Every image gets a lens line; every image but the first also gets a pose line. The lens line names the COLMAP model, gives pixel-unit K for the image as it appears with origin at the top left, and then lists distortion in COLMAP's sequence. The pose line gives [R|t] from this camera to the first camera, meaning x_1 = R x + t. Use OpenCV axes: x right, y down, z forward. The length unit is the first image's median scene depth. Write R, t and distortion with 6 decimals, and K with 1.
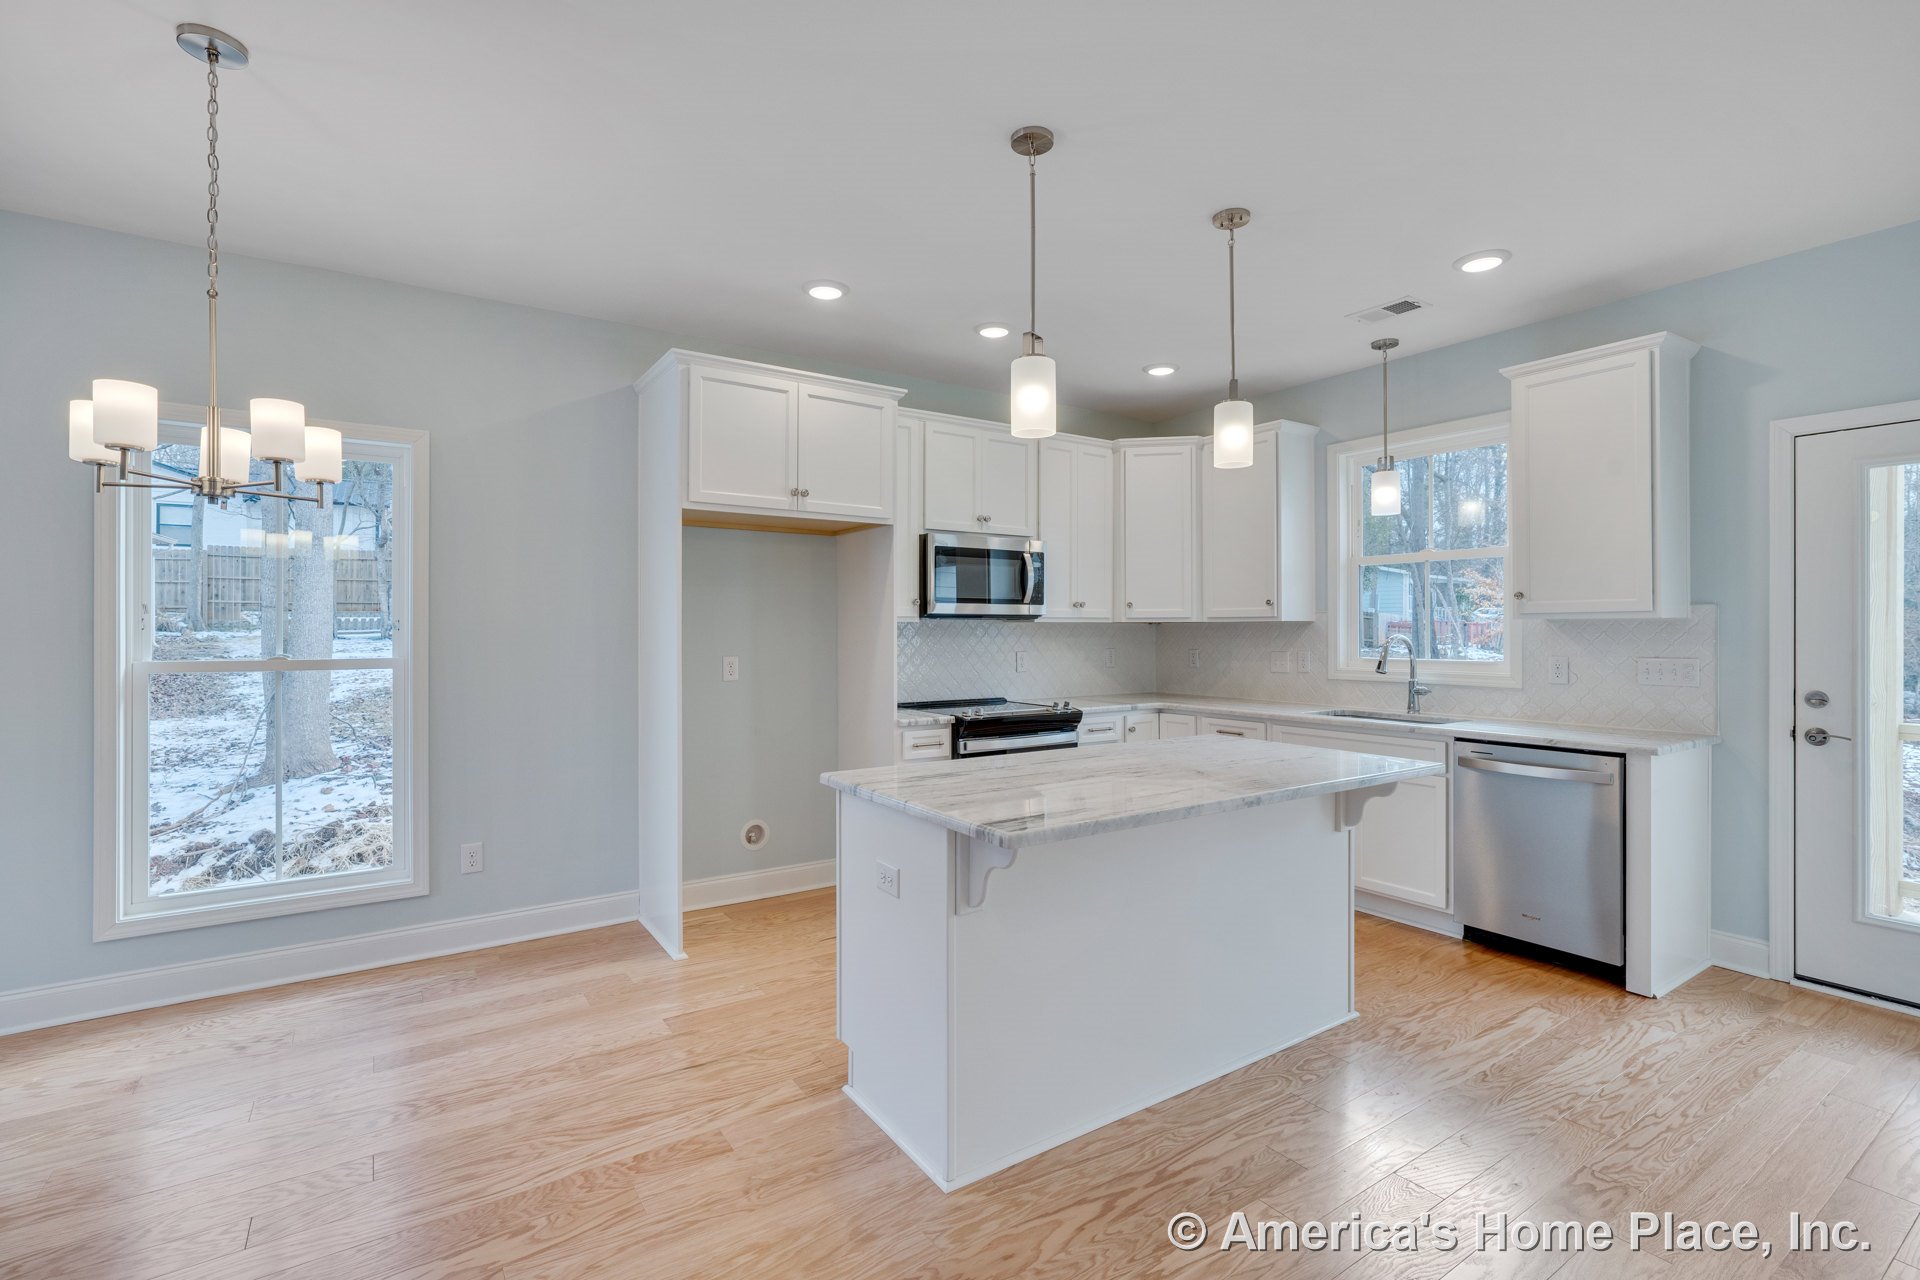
lens RADIAL K [[871.2, 0, 963.0], [0, 871.2, 630.8], [0, 0, 1]] dist [-0.001985, 0.000387]
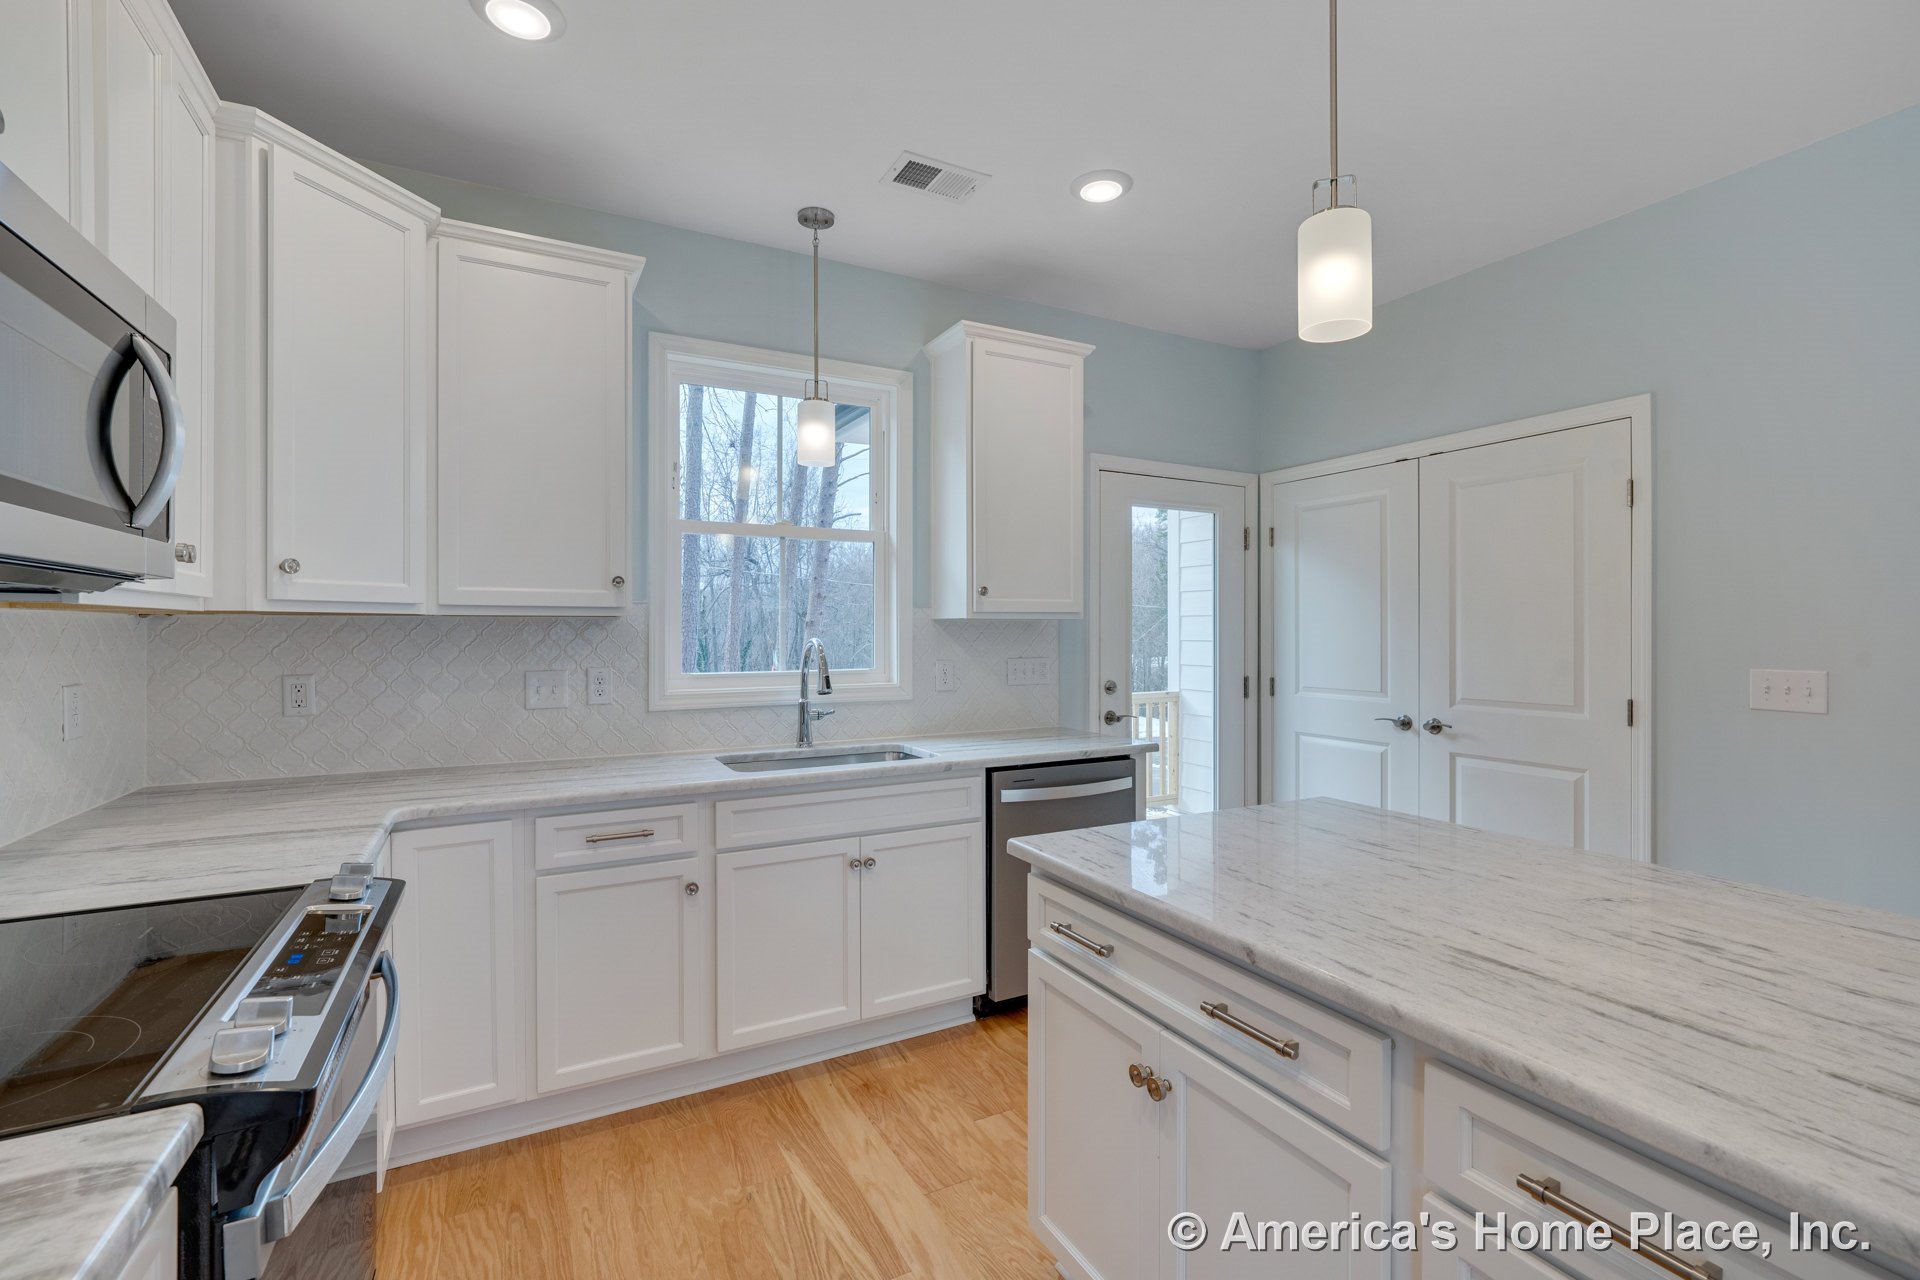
lens RADIAL K [[842.8, 0, 964.3], [0, 842.8, 631.1], [0, 0, 1]] dist [-0.006329, 0.001096]
pose [[0.102690, 0.000098, 0.994713, -0.174132], [0.002117, 0.999998, -0.000317, -0.000783], [-0.994711, 0.002139, 0.102690, 0.845207]]
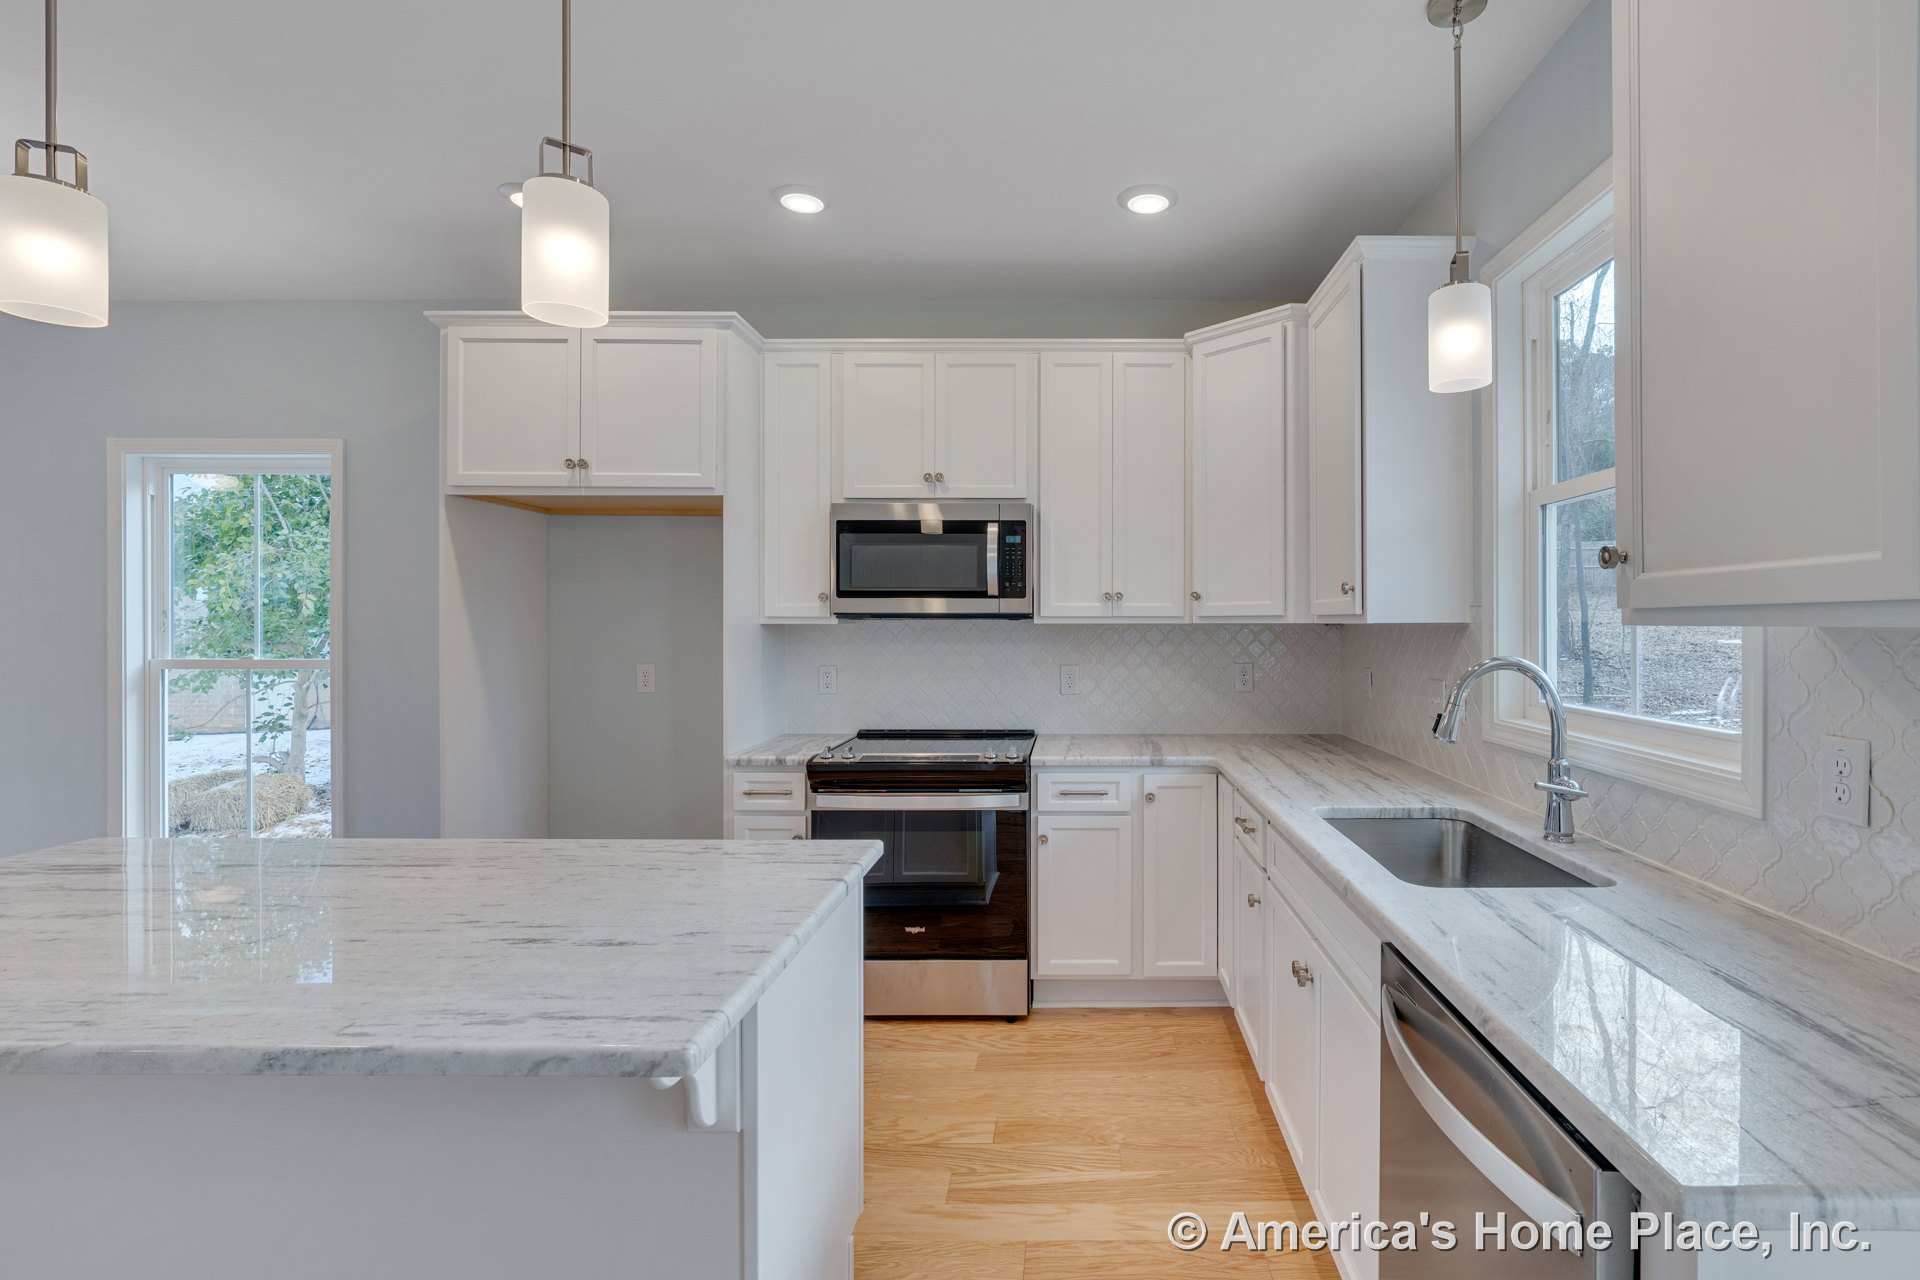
lens RADIAL K [[884.0, 0, 1076.1], [0, 884.0, 626.3], [0, 0, 1]] dist [-0.003816, 0.000954]
pose [[0.830744, 0.003204, -0.556646, 0.593454], [-0.002021, 0.999994, 0.002738, -0.011675], [0.556652, -0.001150, 0.830745, 0.535185]]
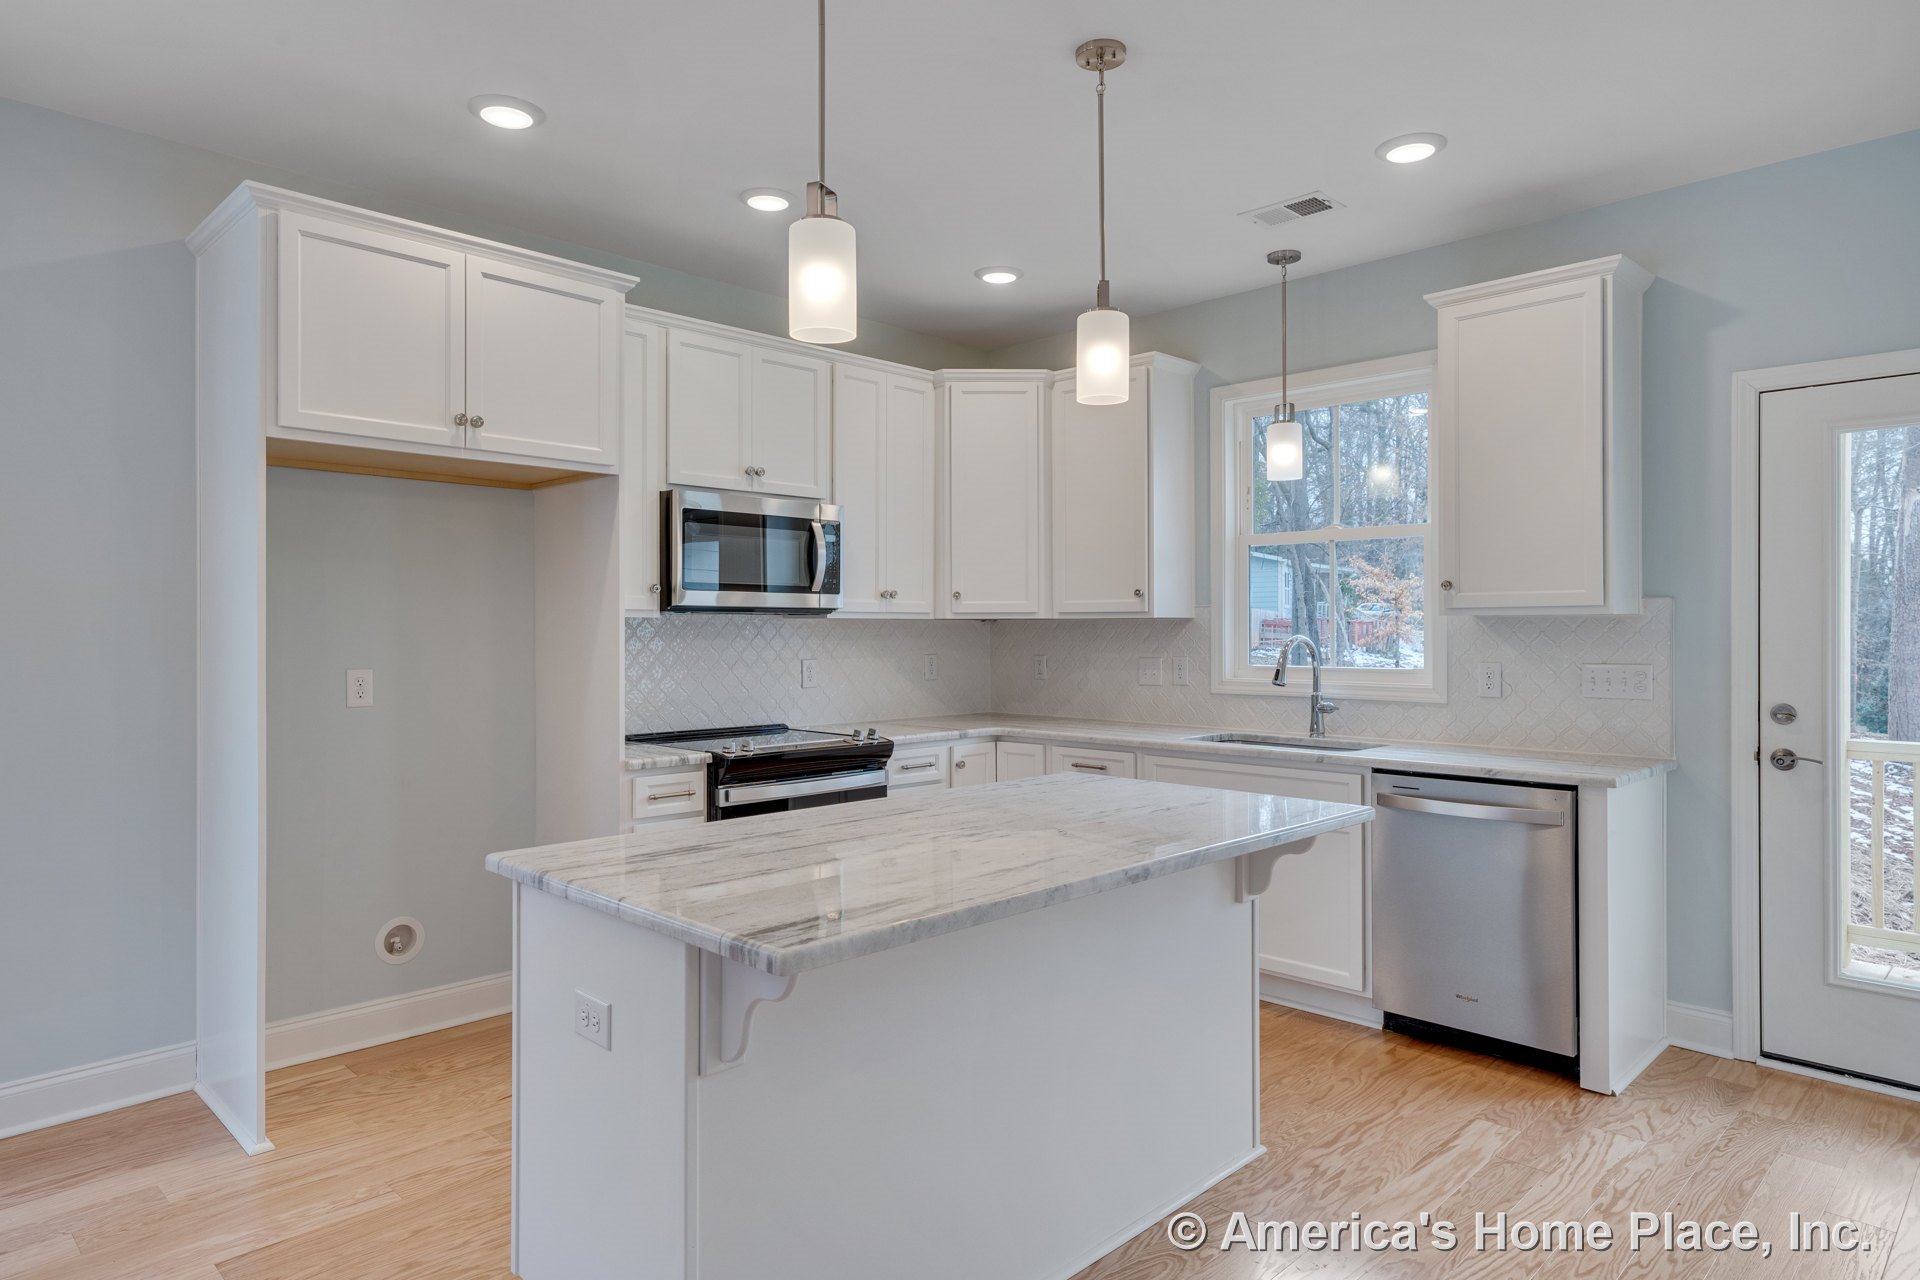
lens RADIAL K [[1132.3, 0, 961.9], [0, 1132.3, 630.4], [0, 0, 1]] dist [0.019206, -0.000618]
pose [[0.980353, -0.000060, 0.197250, 0.008184], [0.000116, 1.000000, -0.000272, 0.000299], [-0.197250, 0.000290, 0.980353, 0.075685]]
